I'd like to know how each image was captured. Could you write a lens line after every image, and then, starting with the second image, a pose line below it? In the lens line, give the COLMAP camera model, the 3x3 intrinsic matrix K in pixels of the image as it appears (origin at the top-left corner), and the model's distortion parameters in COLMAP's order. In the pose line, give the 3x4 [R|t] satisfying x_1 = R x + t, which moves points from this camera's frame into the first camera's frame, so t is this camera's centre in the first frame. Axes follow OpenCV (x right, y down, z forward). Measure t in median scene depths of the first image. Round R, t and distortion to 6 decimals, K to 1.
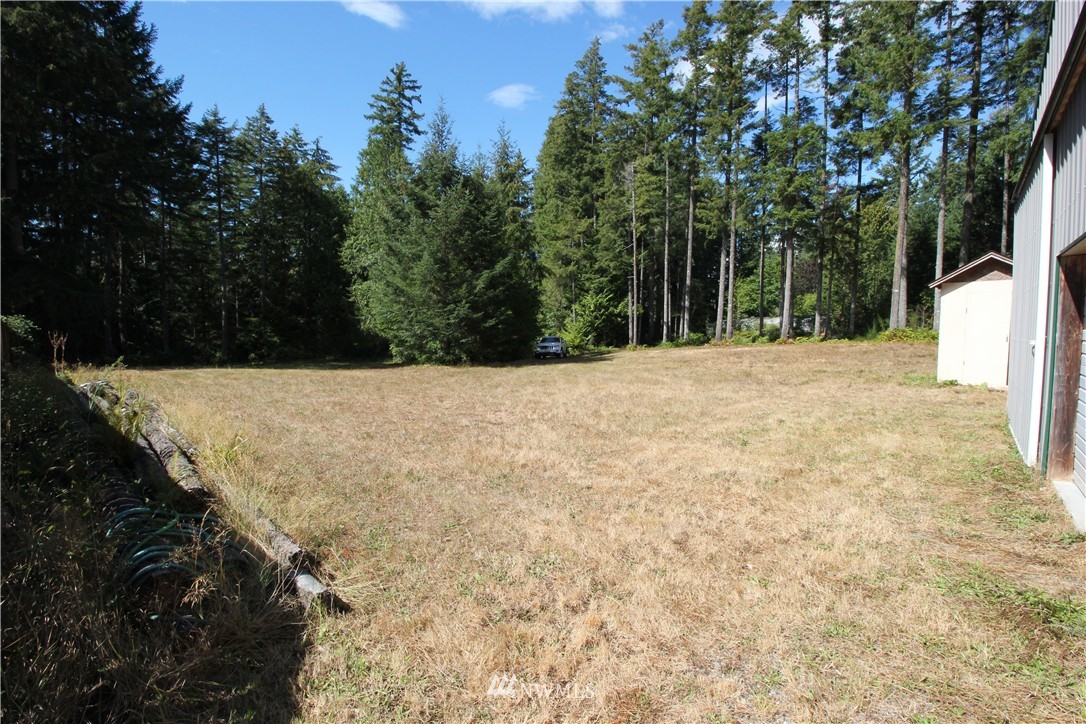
lens RADIAL K [[500.9, 0, 543.0], [0, 500.9, 362.0], [0, 0, 1]] dist [0.000428, 0.000575]
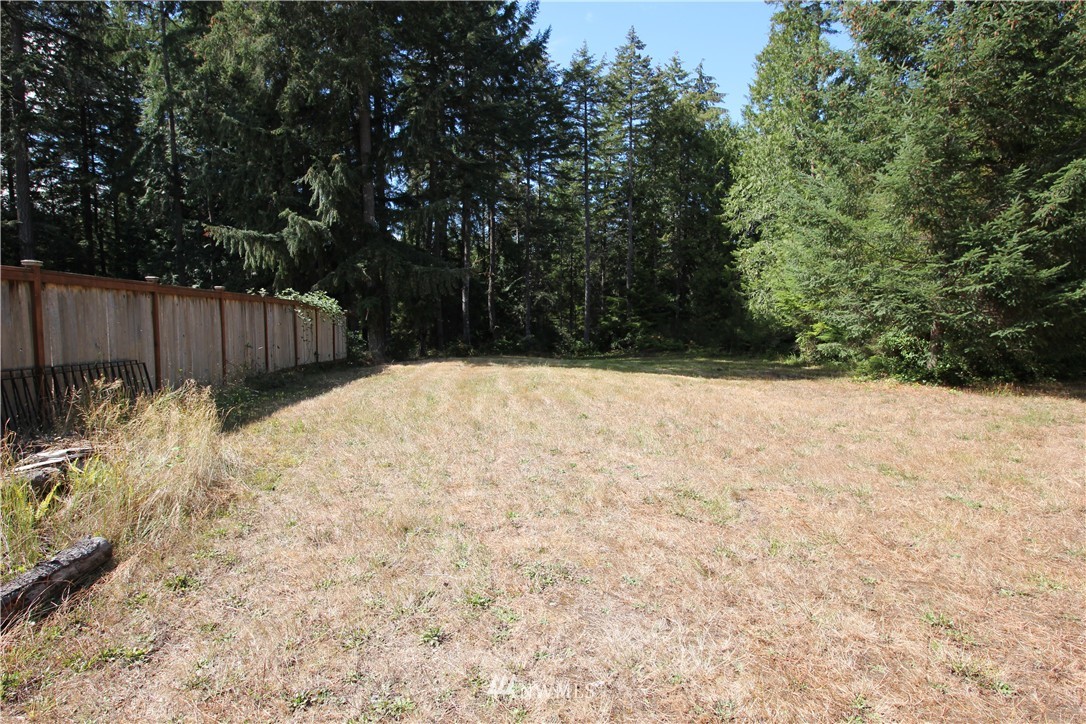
lens RADIAL K [[569.3, 0, 545.8], [0, 569.3, 352.3], [0, 0, 1]] dist [0.003015, -0.018239]
pose [[0.778133, 0.036052, -0.627064, -0.086226], [-0.030768, 0.999341, 0.019275, -0.013177], [0.627345, 0.004295, 0.778729, 0.209078]]
